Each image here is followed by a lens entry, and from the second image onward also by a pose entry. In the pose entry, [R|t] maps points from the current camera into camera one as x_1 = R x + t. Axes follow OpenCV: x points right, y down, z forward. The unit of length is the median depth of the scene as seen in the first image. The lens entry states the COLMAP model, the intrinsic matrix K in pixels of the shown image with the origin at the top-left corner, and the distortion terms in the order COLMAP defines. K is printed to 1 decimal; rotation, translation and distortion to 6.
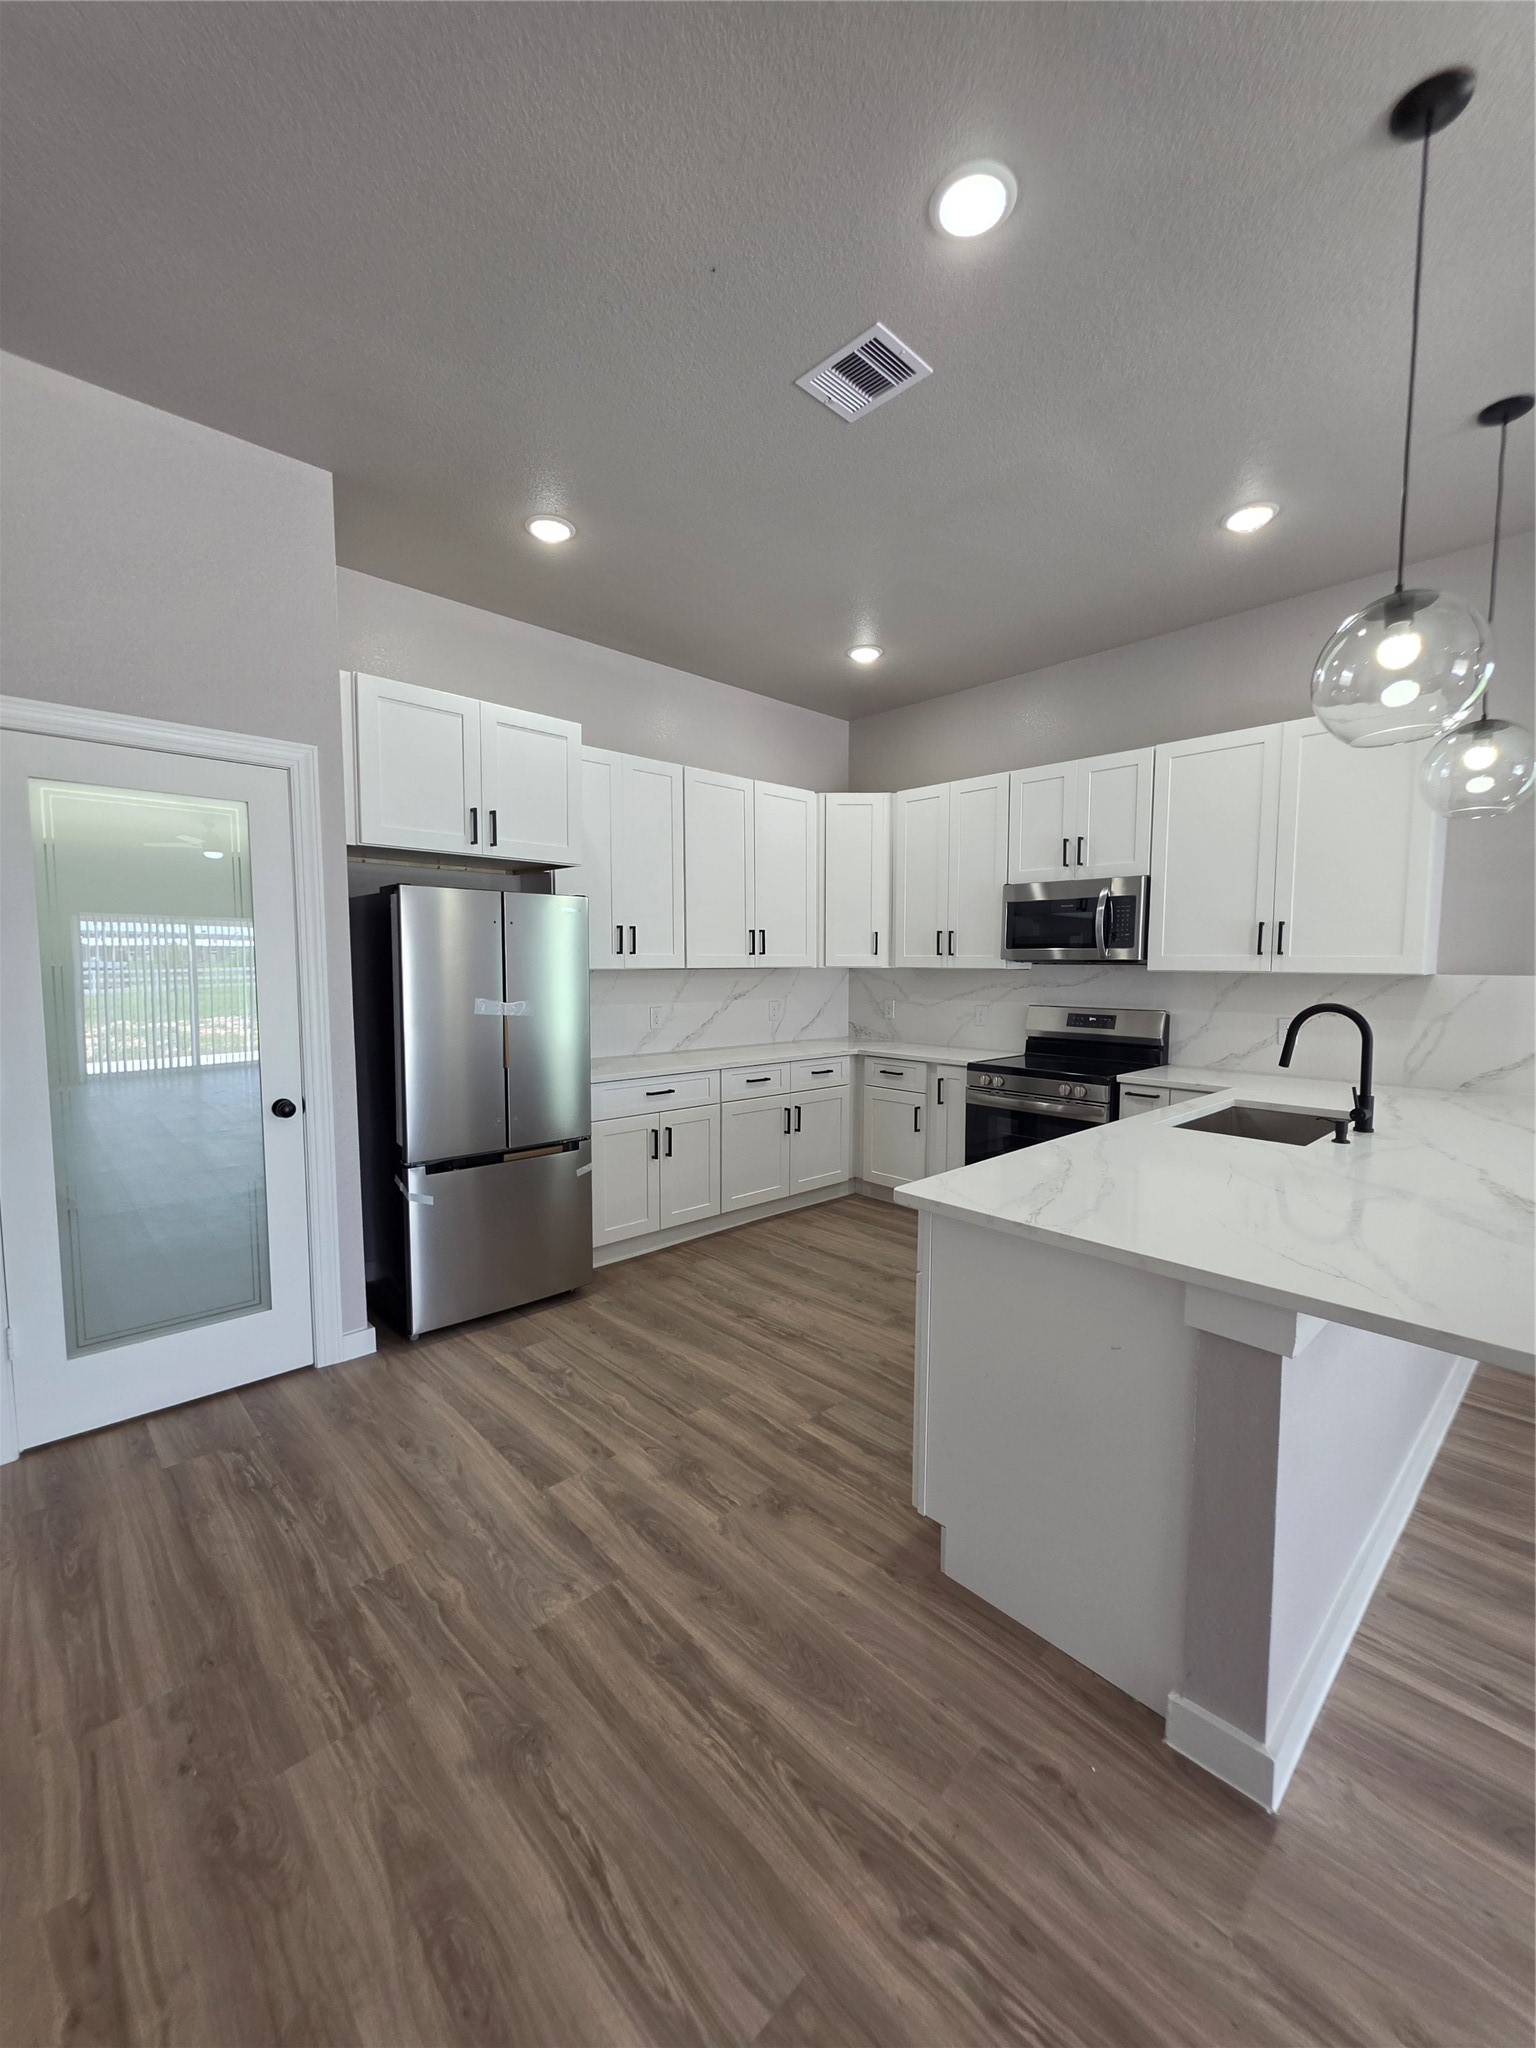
lens RADIAL K [[822.2, 0, 772.2], [0, 822.2, 1028.7], [0, 0, 1]] dist [-0.005651, 0.002354]
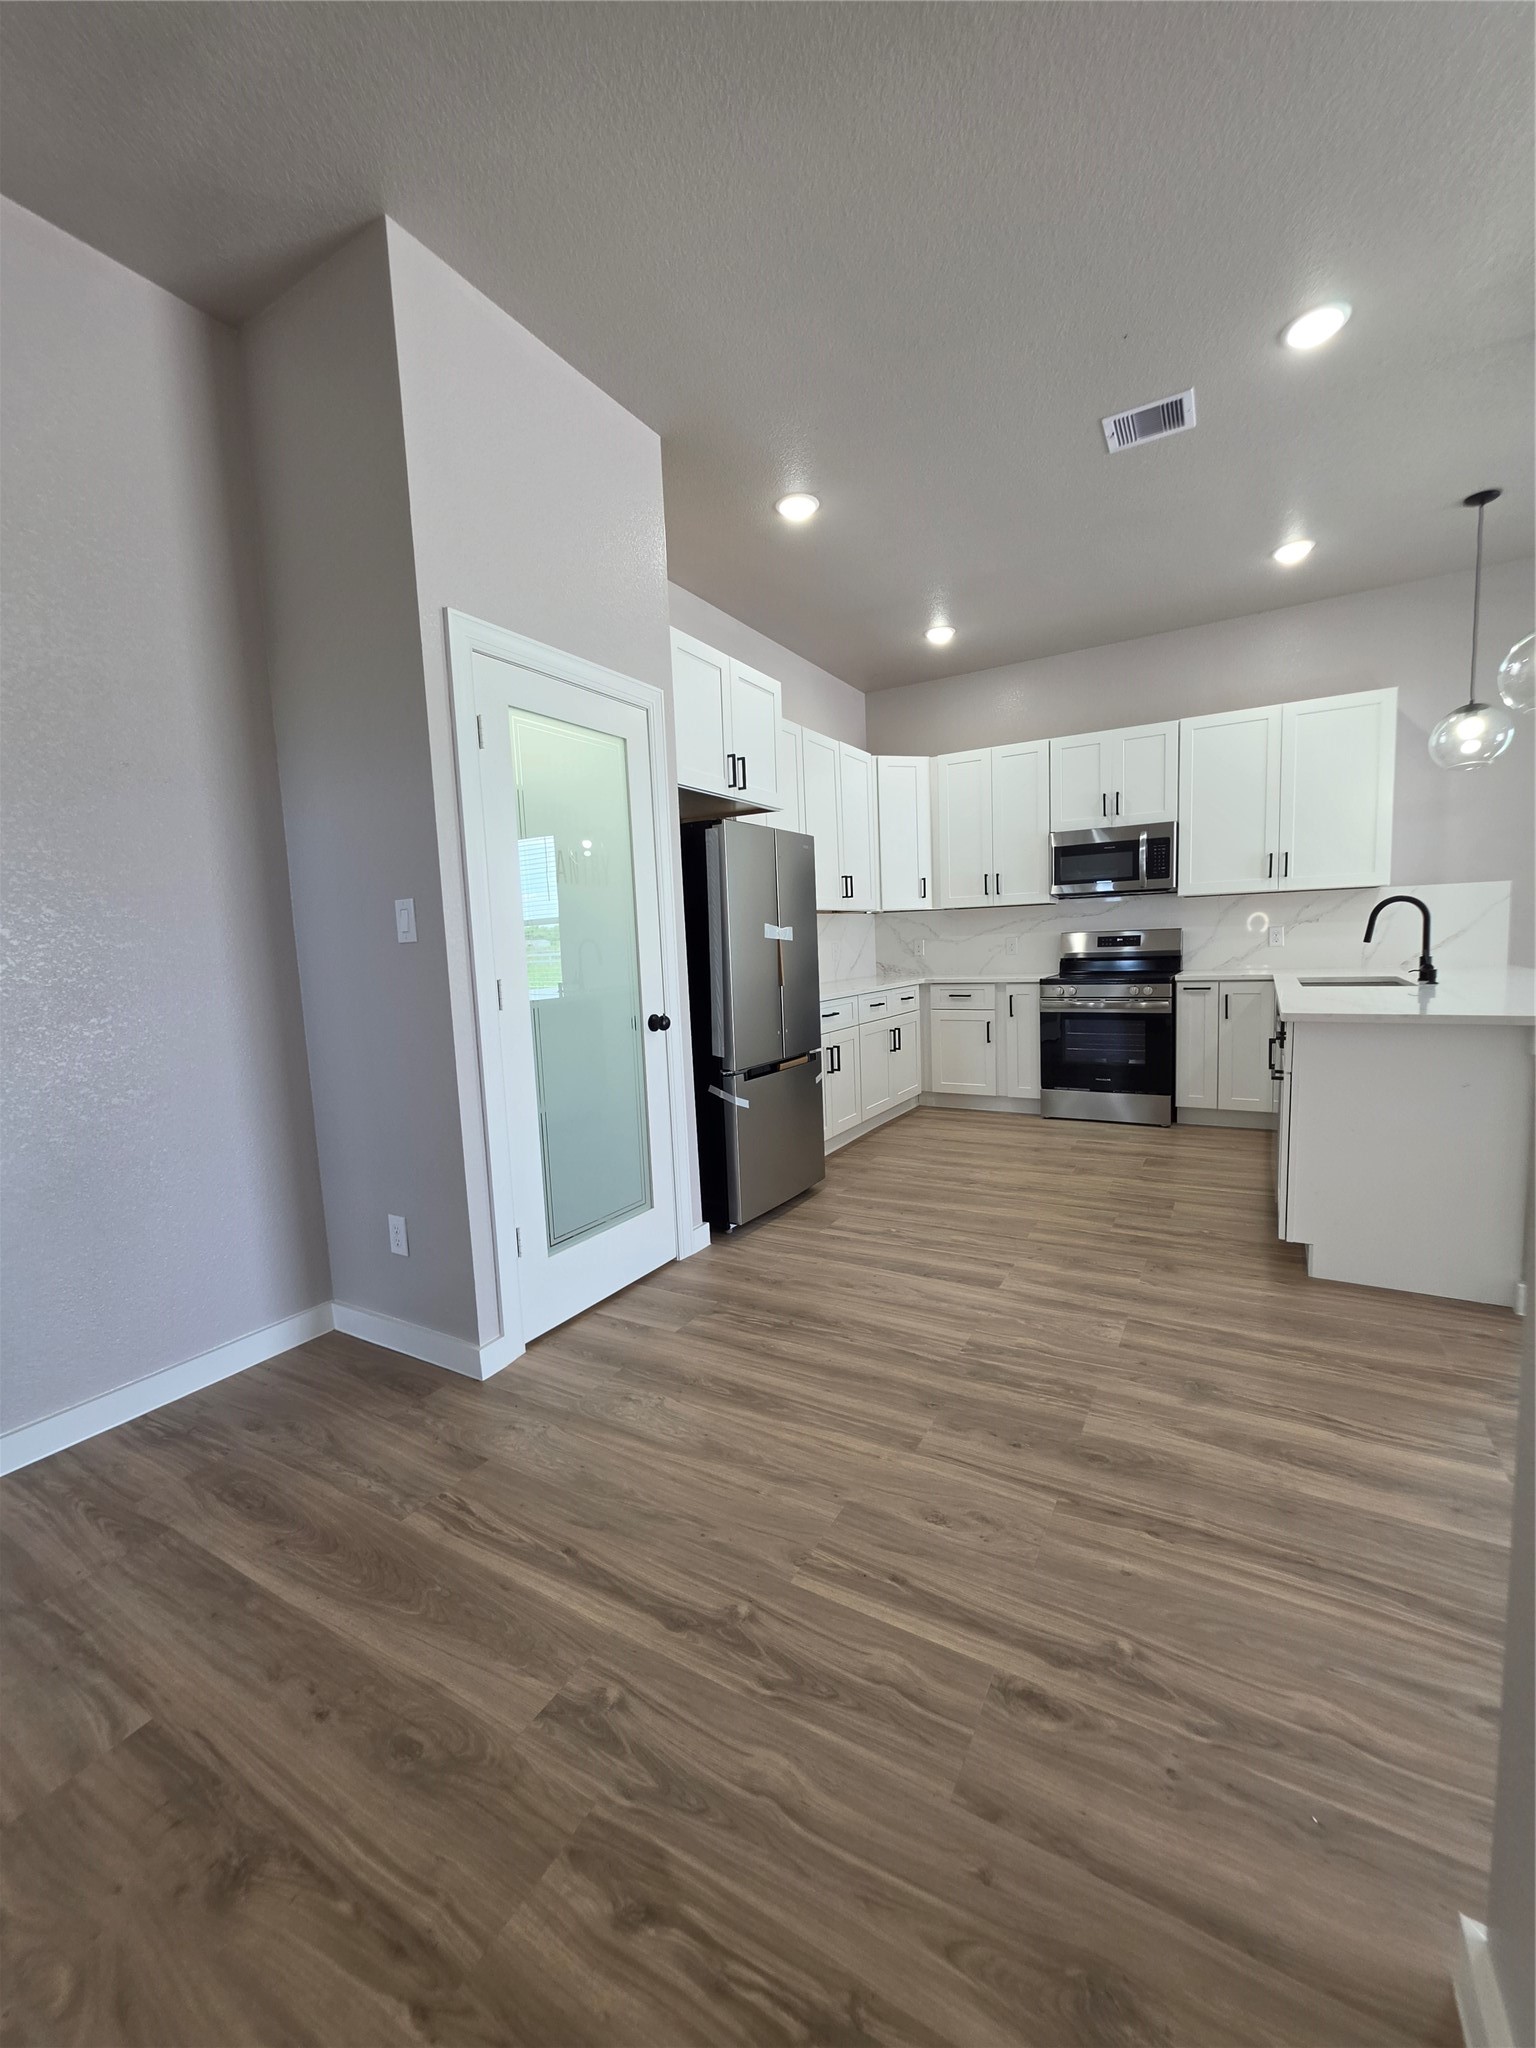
lens RADIAL K [[821.5, 0, 772.5], [0, 821.5, 1026.2], [0, 0, 1]] dist [0.000713, 0.000400]
pose [[0.959507, -0.069920, 0.272868, -0.779850], [0.064874, 0.997515, 0.027482, 0.084984], [-0.274112, -0.008667, 0.961659, -0.099291]]
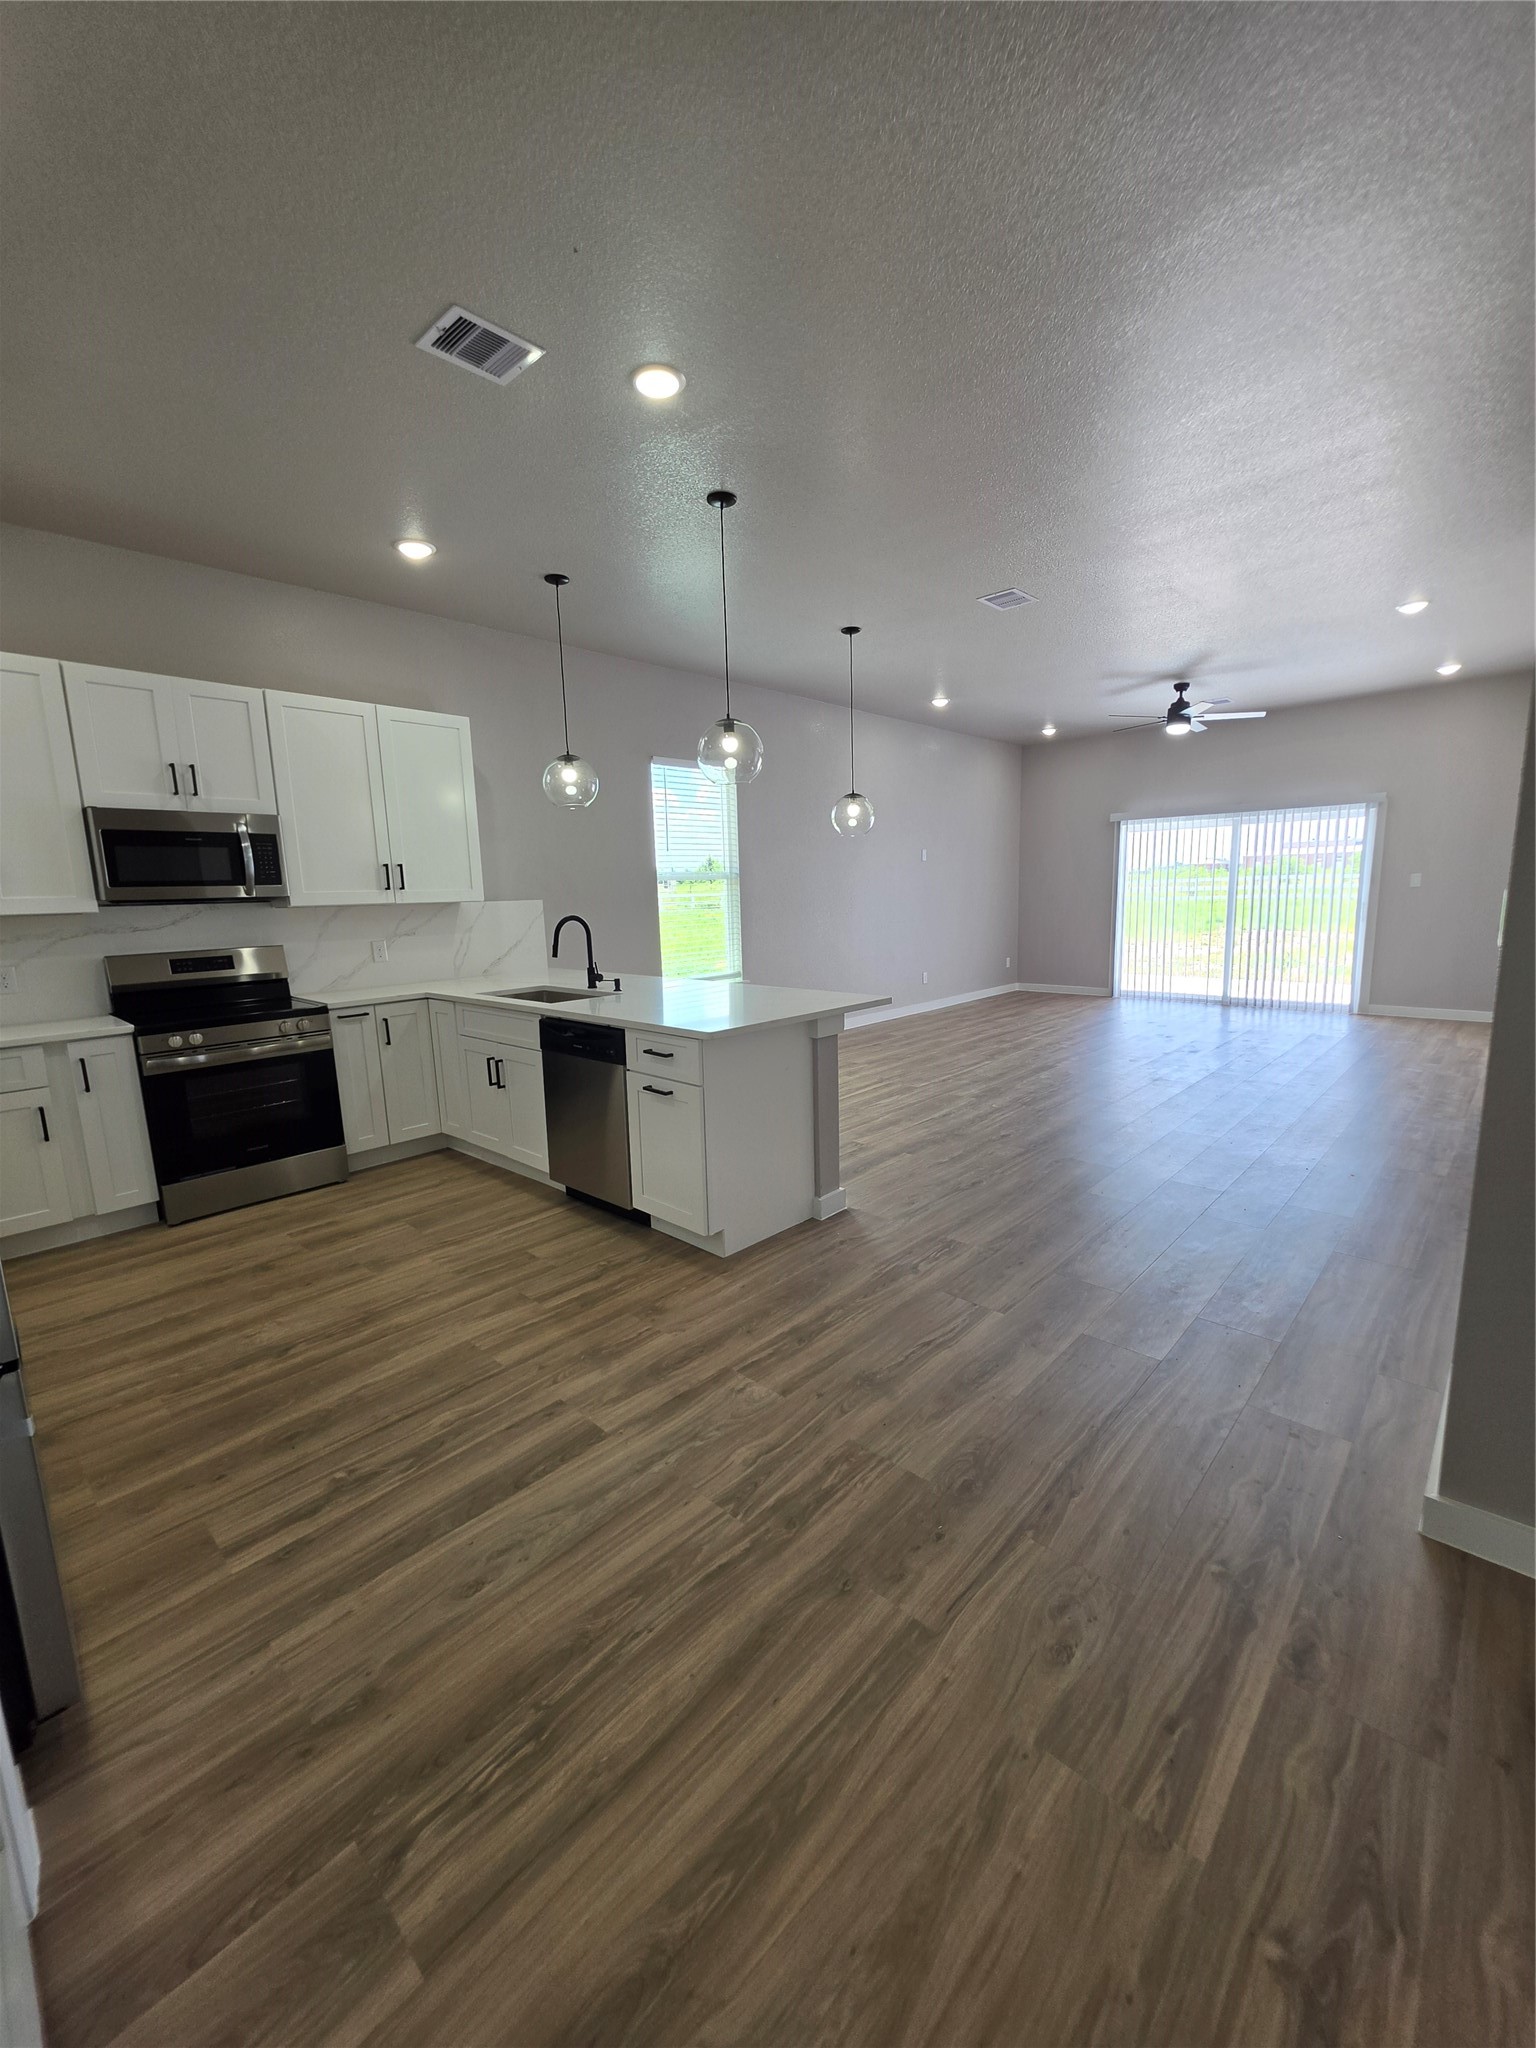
lens RADIAL K [[826.2, 0, 777.6], [0, 826.2, 1024.4], [0, 0, 1]] dist [-0.000410, 0.000297]
pose [[-0.062414, -0.161438, 0.984907, -0.989443], [0.109110, 0.979813, 0.167518, -0.047594], [-0.992068, 0.117918, -0.043540, 0.660711]]
